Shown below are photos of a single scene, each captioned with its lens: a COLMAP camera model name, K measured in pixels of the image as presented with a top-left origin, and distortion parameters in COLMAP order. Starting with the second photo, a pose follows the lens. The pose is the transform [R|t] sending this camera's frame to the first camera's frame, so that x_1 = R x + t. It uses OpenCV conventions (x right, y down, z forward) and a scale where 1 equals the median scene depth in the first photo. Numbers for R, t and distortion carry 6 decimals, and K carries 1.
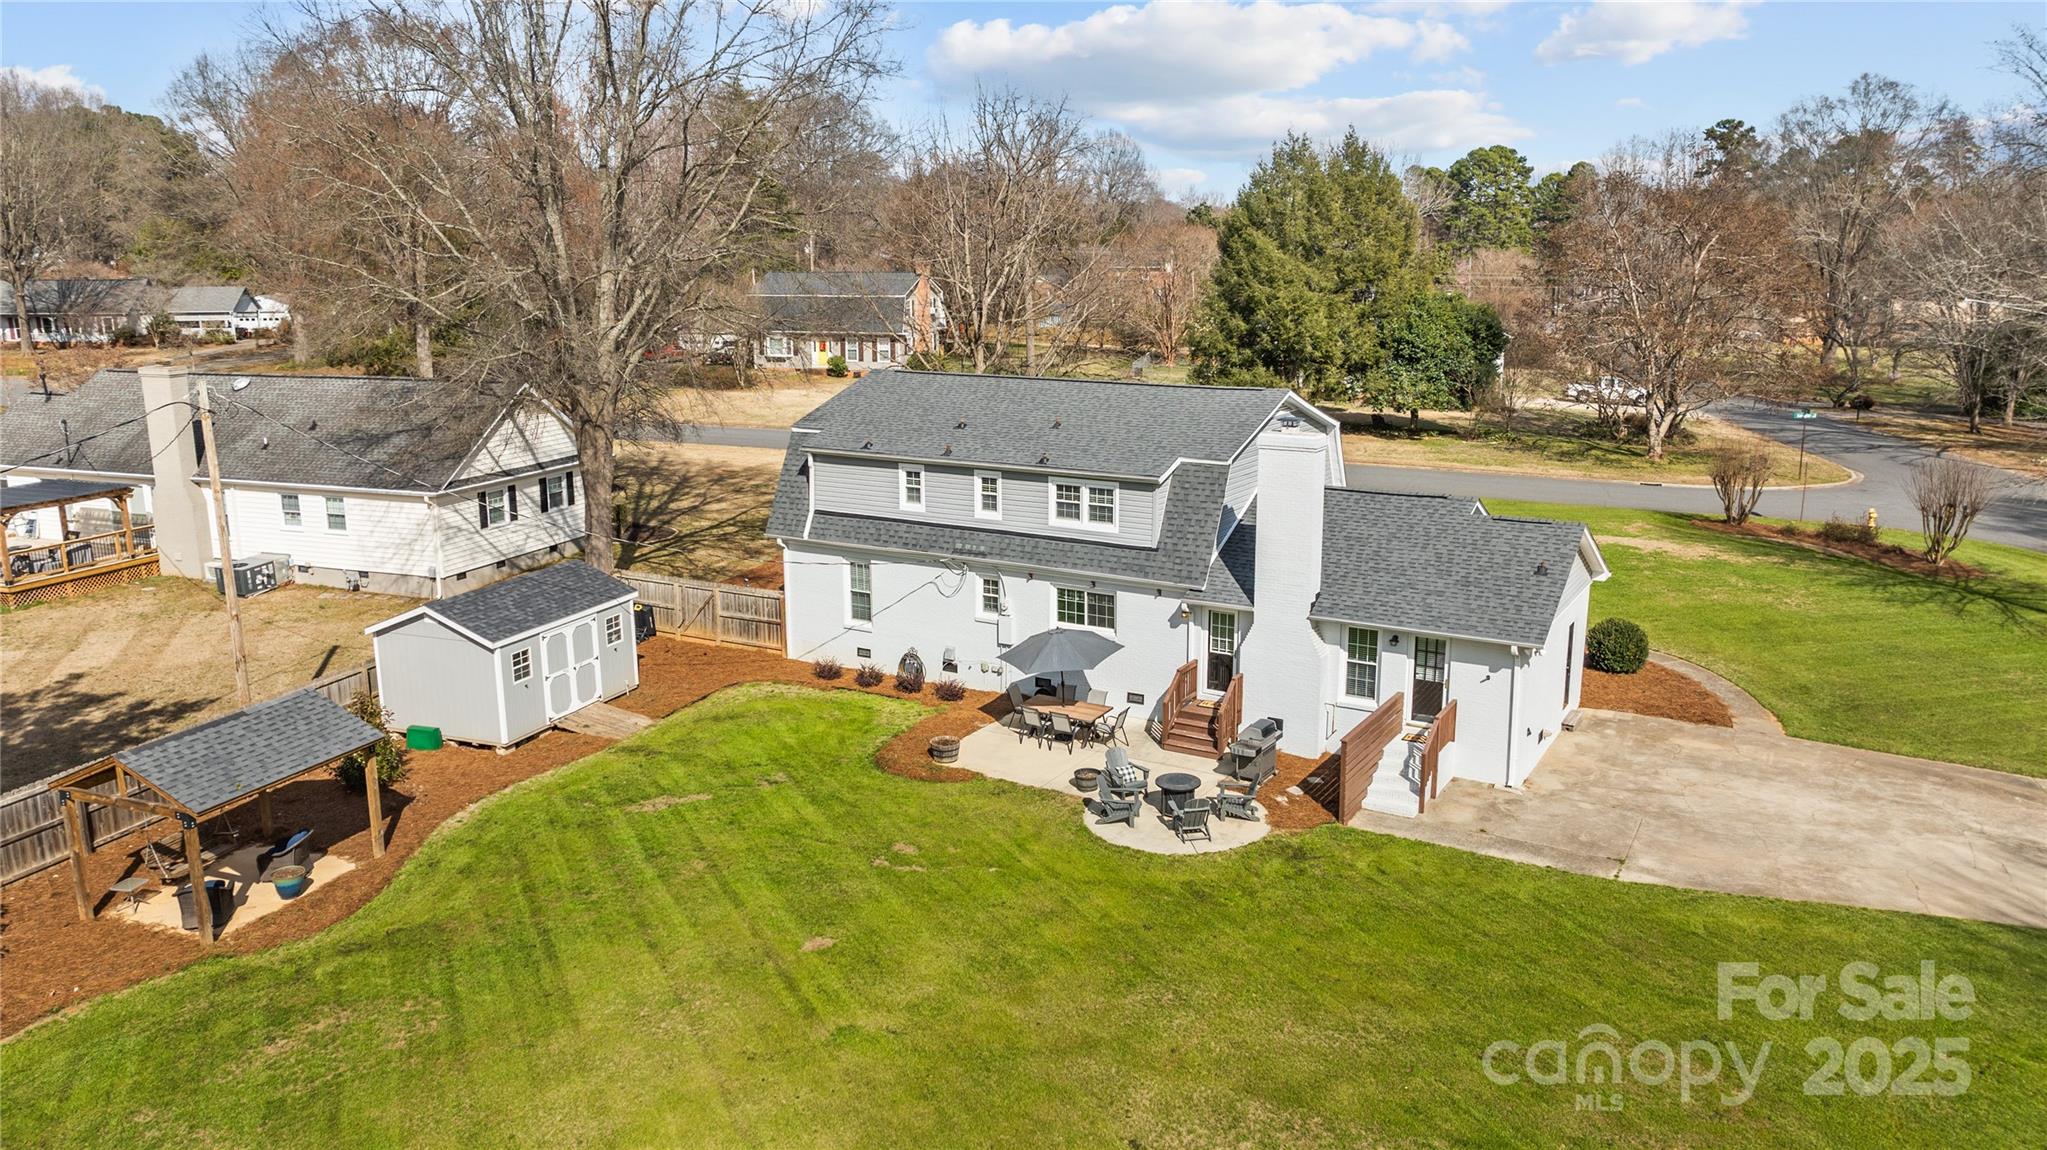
lens RADIAL K [[1507.3, 0, 1023.5], [0, 1507.3, 575.0], [0, 0, 1]] dist [-0.042307, -0.001041]
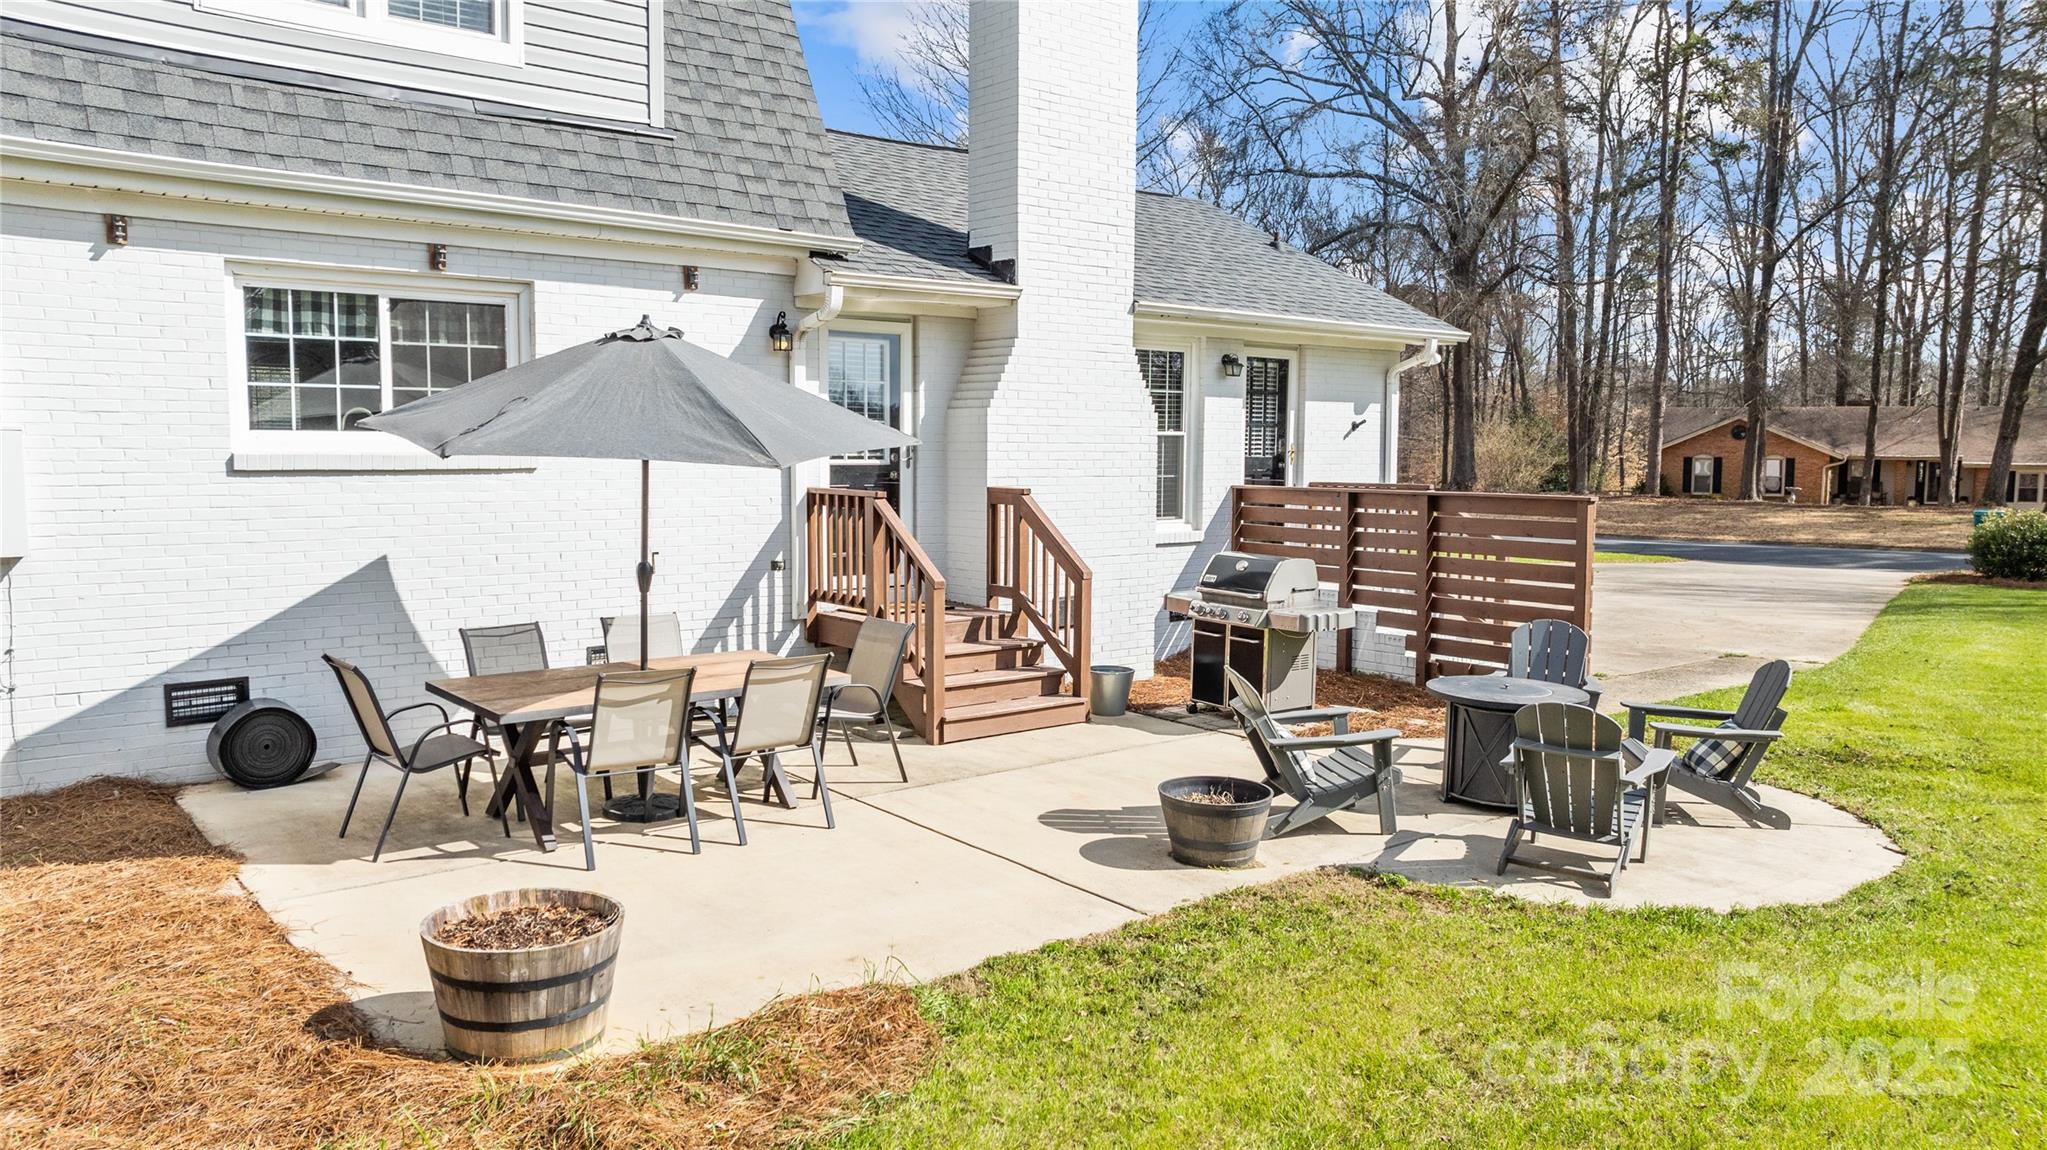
lens RADIAL K [[1448.9, 0, 1023.5], [0, 1448.9, 575.0], [0, 0, 1]] dist [-0.019657, 0.002652]
pose [[0.318094, -0.074844, 0.945100, -0.159168], [0.203245, 0.979085, 0.009129, 0.077103], [-0.926017, 0.189183, 0.326653, 0.815219]]
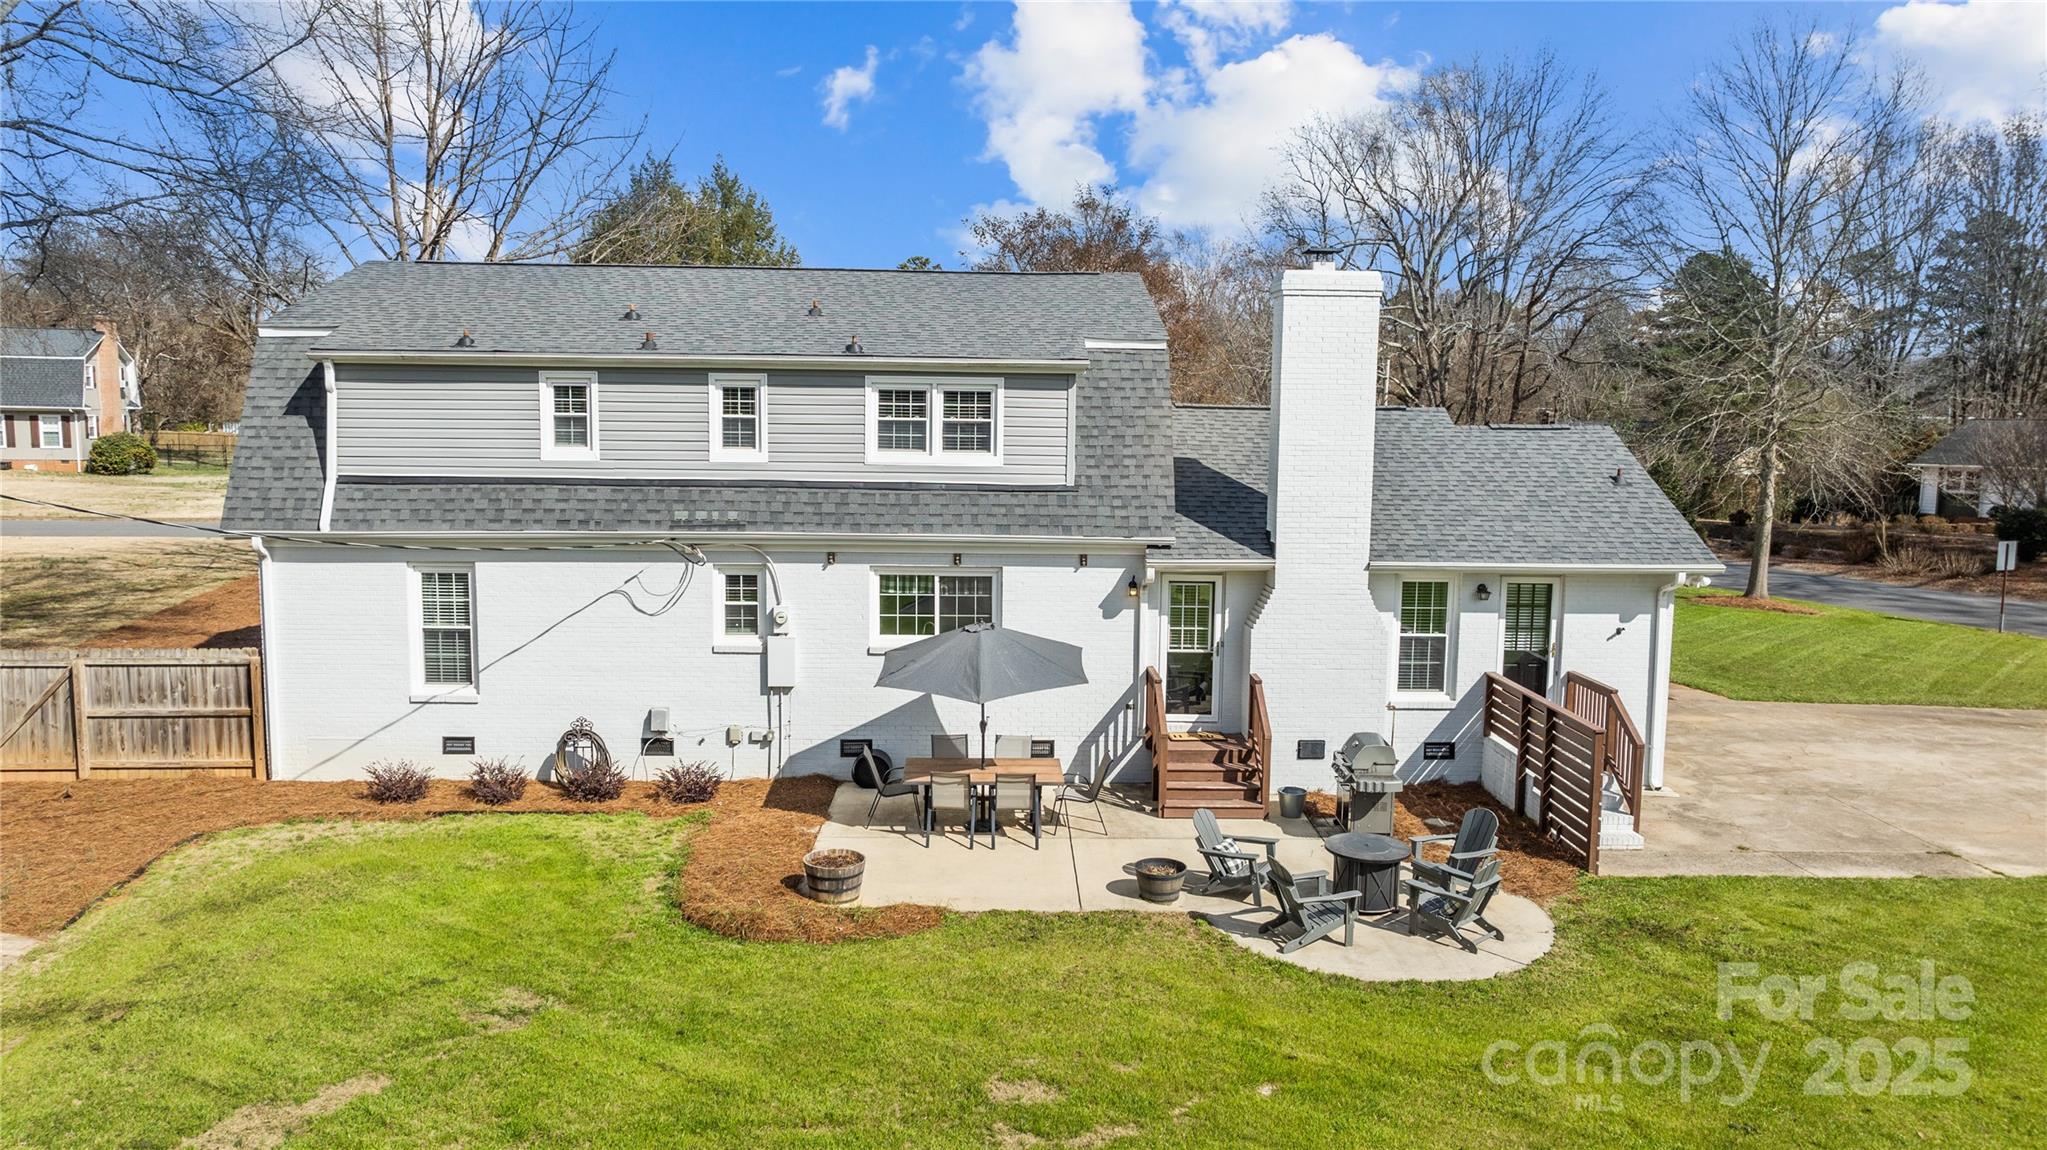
lens RADIAL K [[1448.9, 0, 1023.5], [0, 1448.9, 575.0], [0, 0, 1]] dist [-0.019657, 0.002652]
pose [[0.837087, -0.045795, 0.545150, -0.230338], [0.103231, 0.991811, -0.075195, 0.055252], [-0.537242, 0.119221, 0.834959, 0.511222]]
